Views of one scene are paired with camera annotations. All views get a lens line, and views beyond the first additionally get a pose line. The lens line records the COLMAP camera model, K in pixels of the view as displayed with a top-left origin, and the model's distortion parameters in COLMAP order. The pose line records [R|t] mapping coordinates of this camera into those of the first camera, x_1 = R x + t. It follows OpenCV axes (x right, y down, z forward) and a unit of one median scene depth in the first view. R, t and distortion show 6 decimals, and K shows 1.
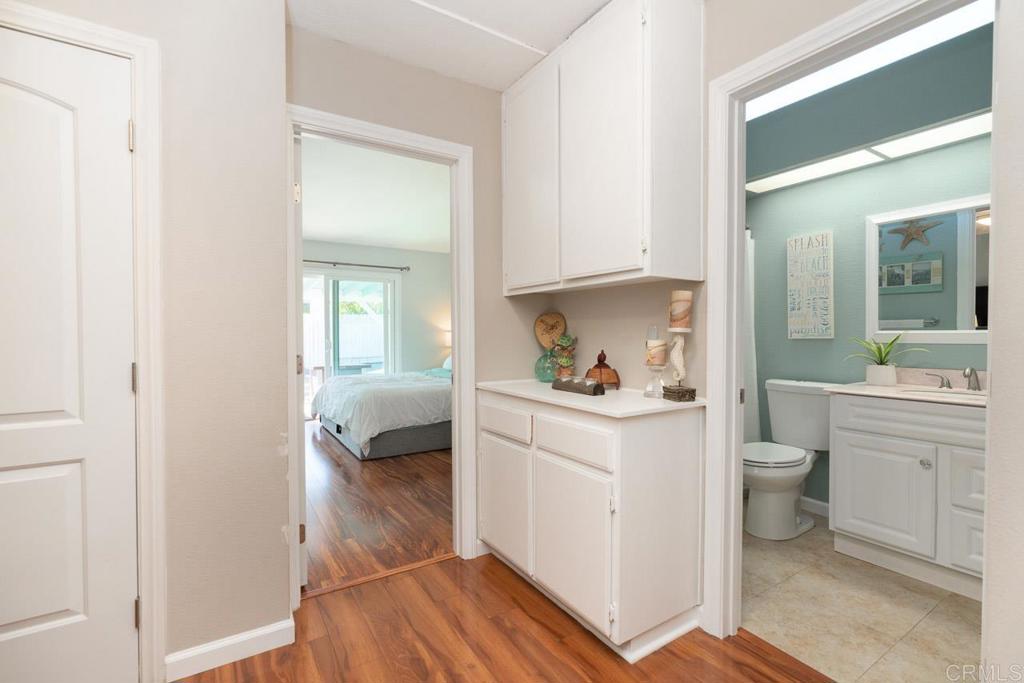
lens RADIAL K [[457.7, 0, 508.0], [0, 457.7, 339.1], [0, 0, 1]] dist [-0.001909, 0.000328]
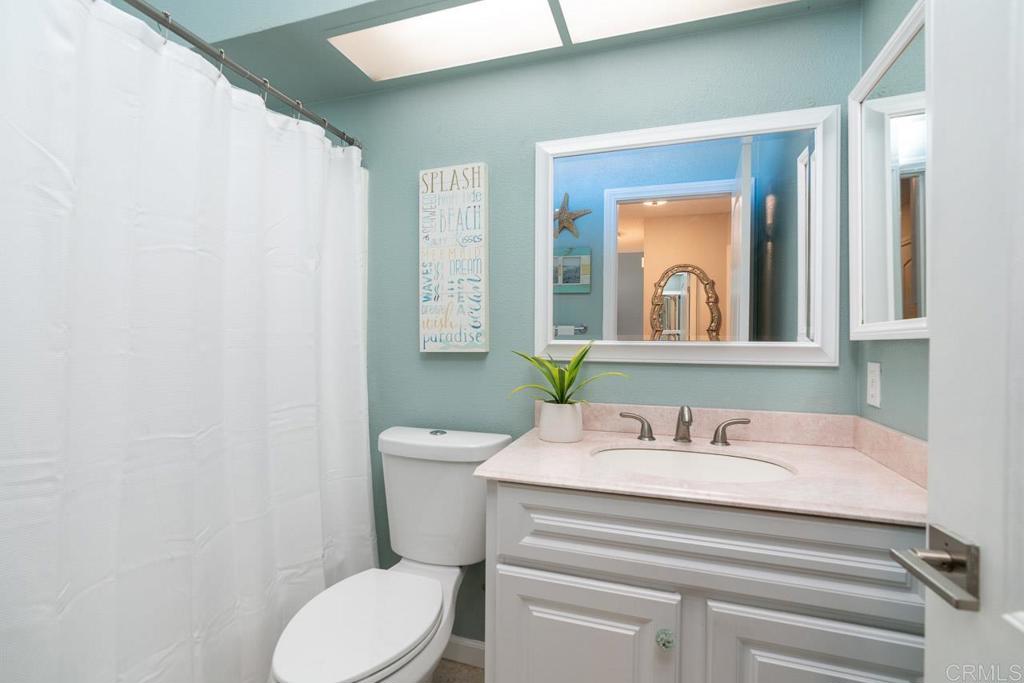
lens RADIAL K [[457.7, 0, 512.1], [0, 457.7, 340.2], [0, 0, 1]] dist [-0.001909, 0.000328]
pose [[0.771174, 0.009452, 0.636554, 0.356502], [-0.003080, 0.999933, -0.011116, -0.009857], [-0.636617, 0.006612, 0.771152, 0.518725]]
